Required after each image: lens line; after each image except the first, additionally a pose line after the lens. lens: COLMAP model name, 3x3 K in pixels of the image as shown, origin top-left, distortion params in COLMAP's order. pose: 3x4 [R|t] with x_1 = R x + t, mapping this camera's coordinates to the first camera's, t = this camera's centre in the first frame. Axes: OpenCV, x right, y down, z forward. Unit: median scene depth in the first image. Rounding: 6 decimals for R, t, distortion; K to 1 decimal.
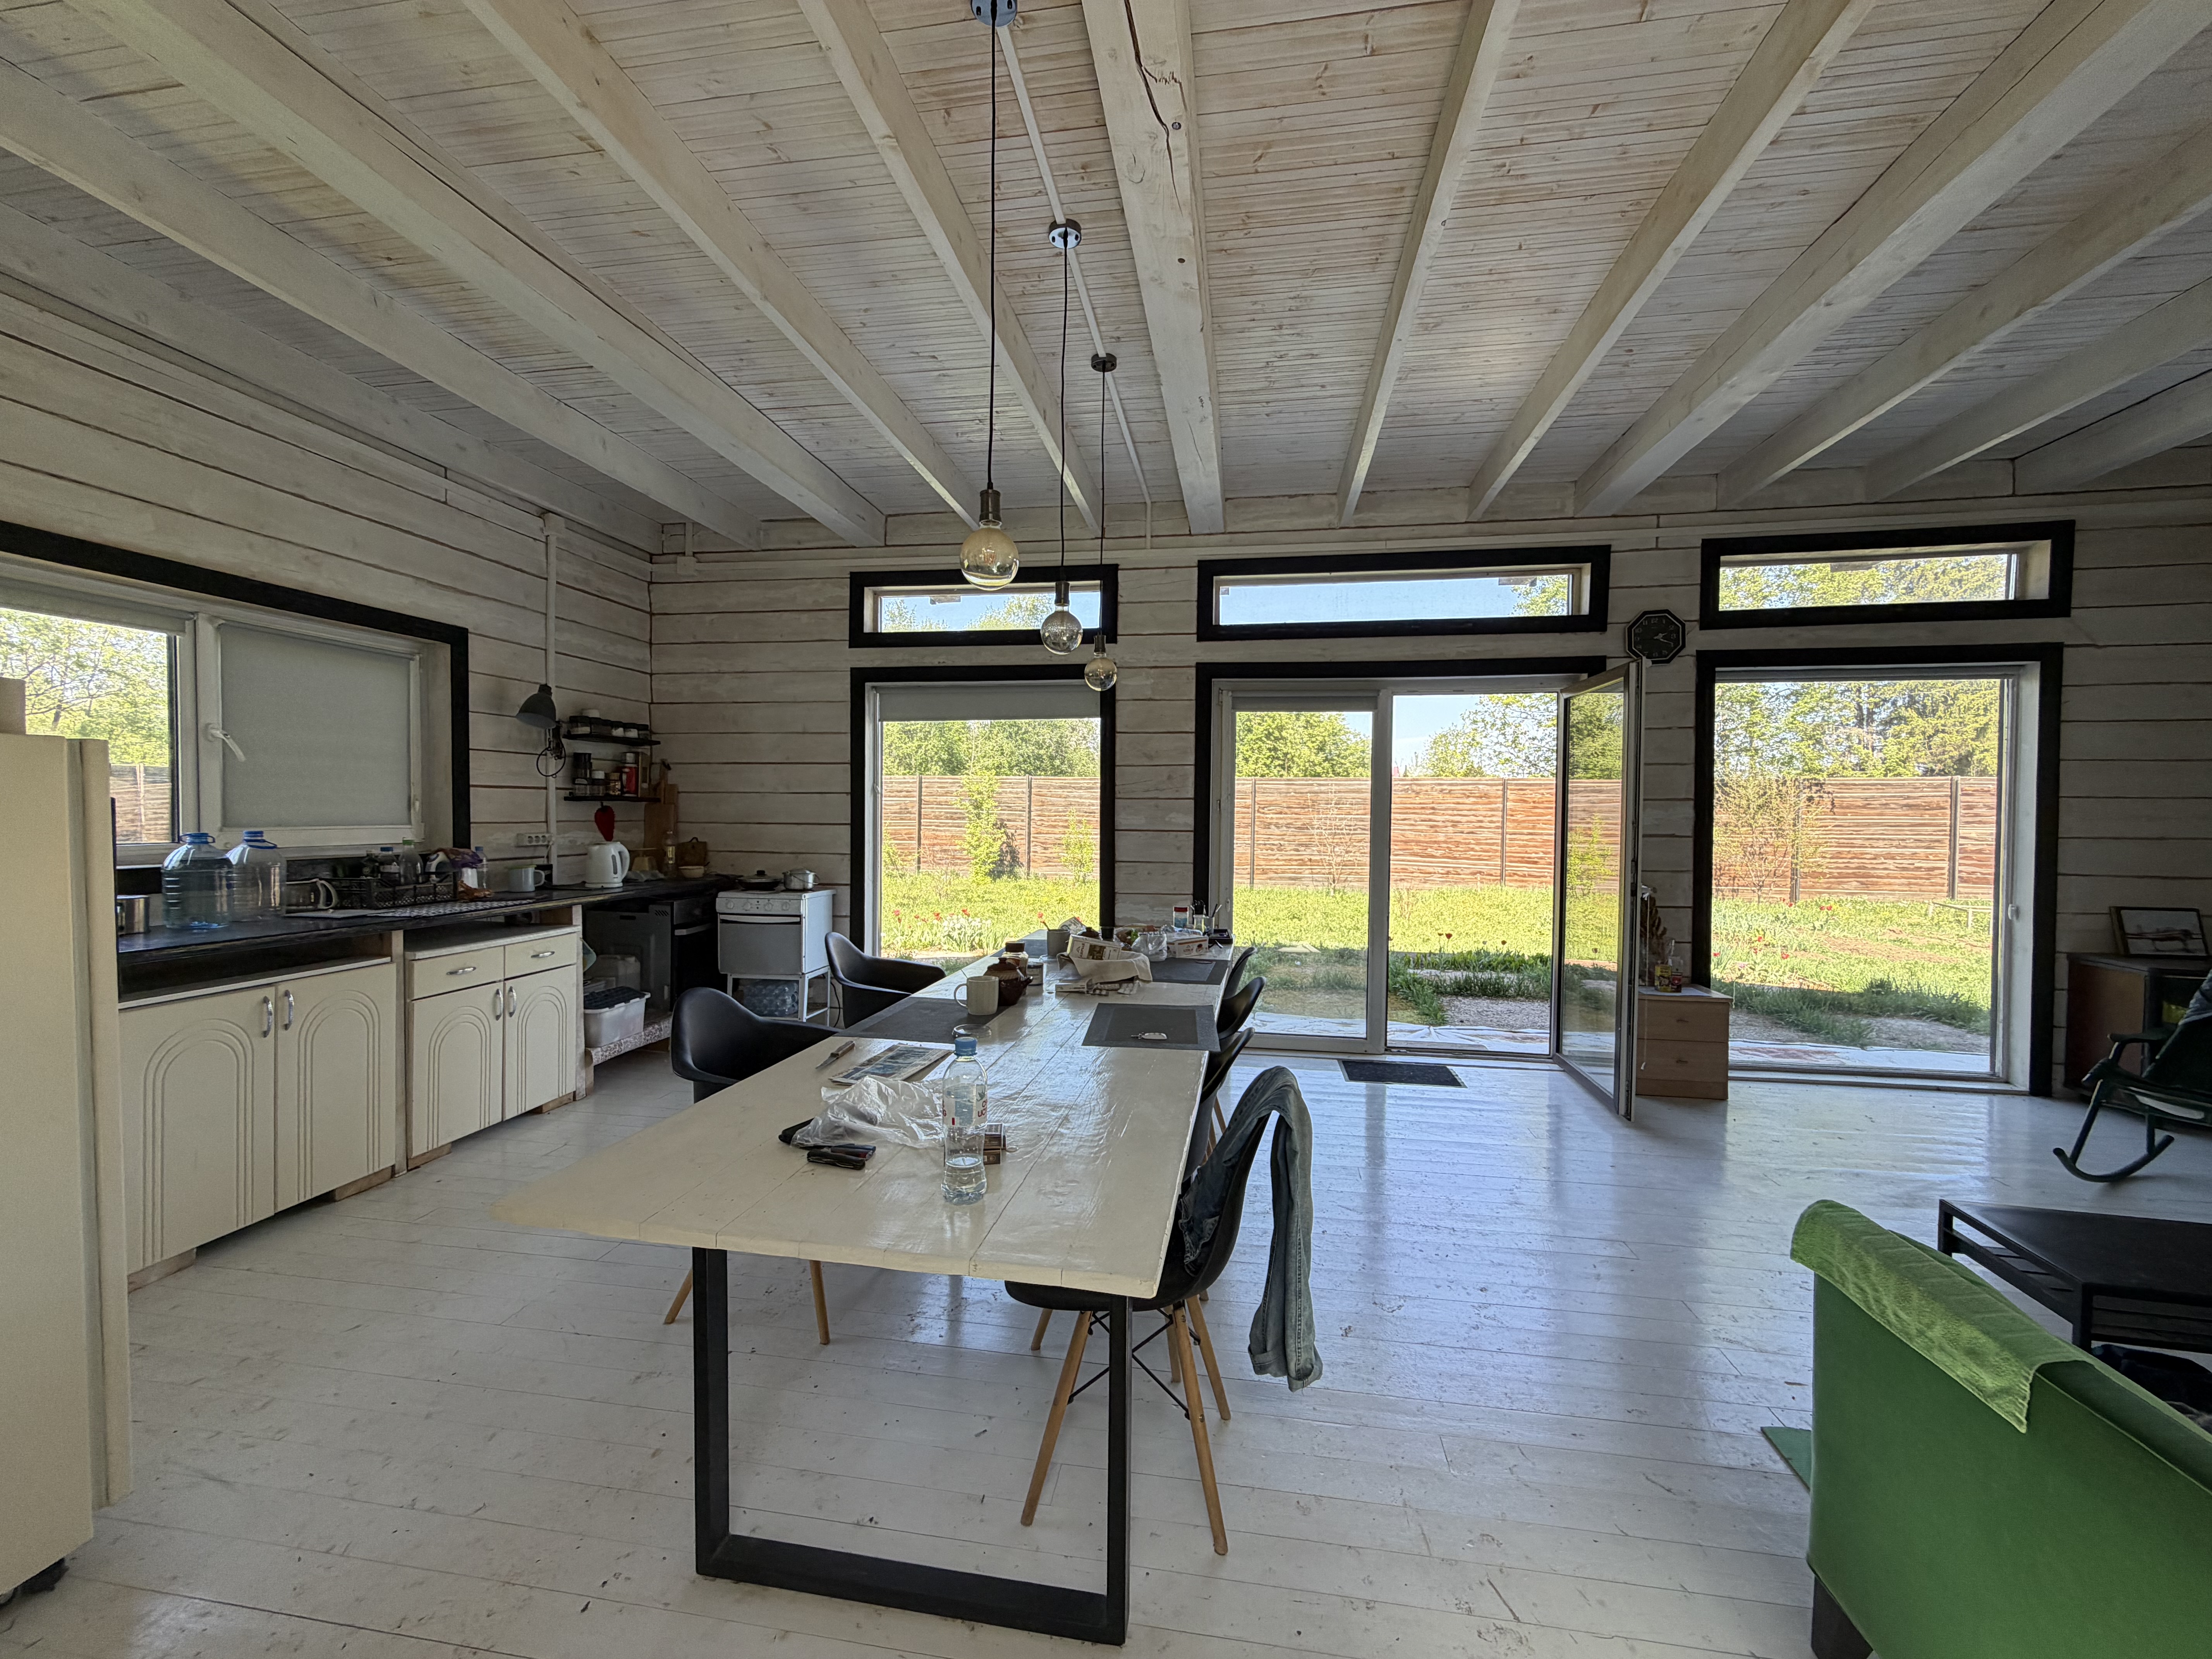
lens RADIAL K [[884.5, 0, 1102.6], [0, 884.5, 830.2], [0, 0, 1]] dist [0.001723, -0.000085]
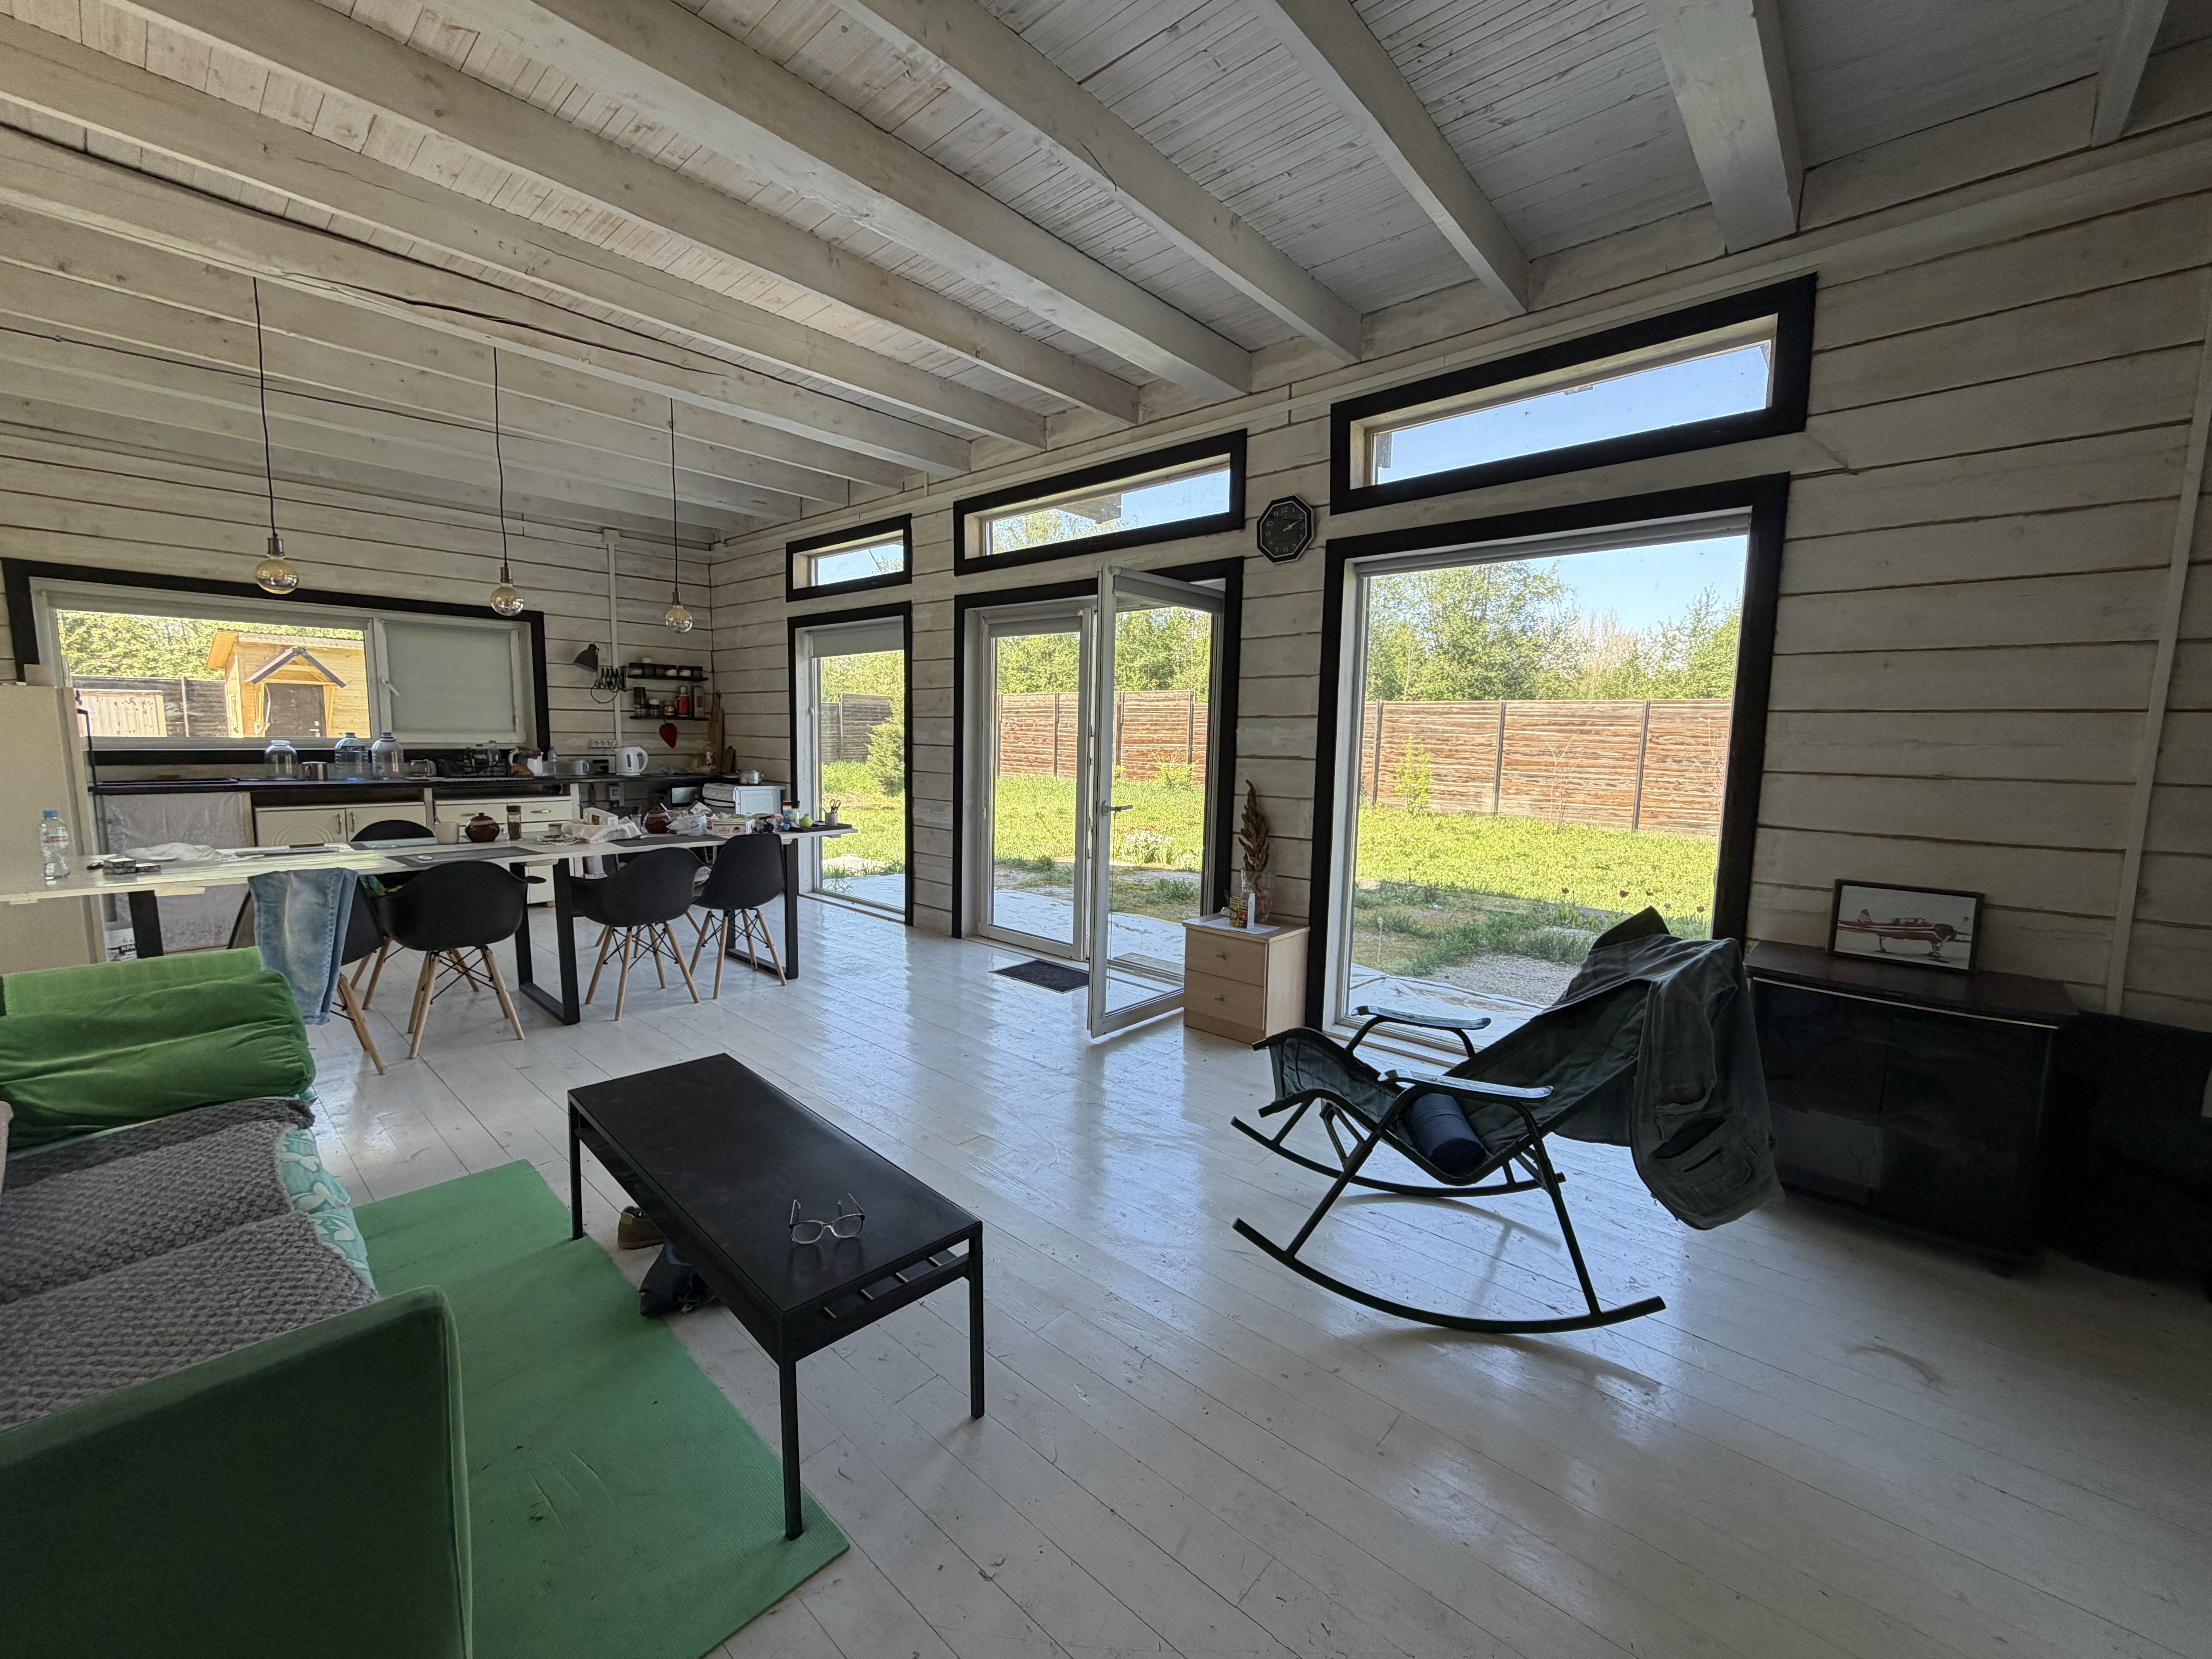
lens RADIAL K [[884.5, 0, 1103.3], [0, 884.5, 831.0], [0, 0, 1]] dist [0.001723, -0.000085]
pose [[0.841796, 0.067337, -0.535580, 0.978957], [-0.023111, 0.995775, 0.088872, 0.004944], [0.539301, -0.062434, 0.839795, 0.153724]]
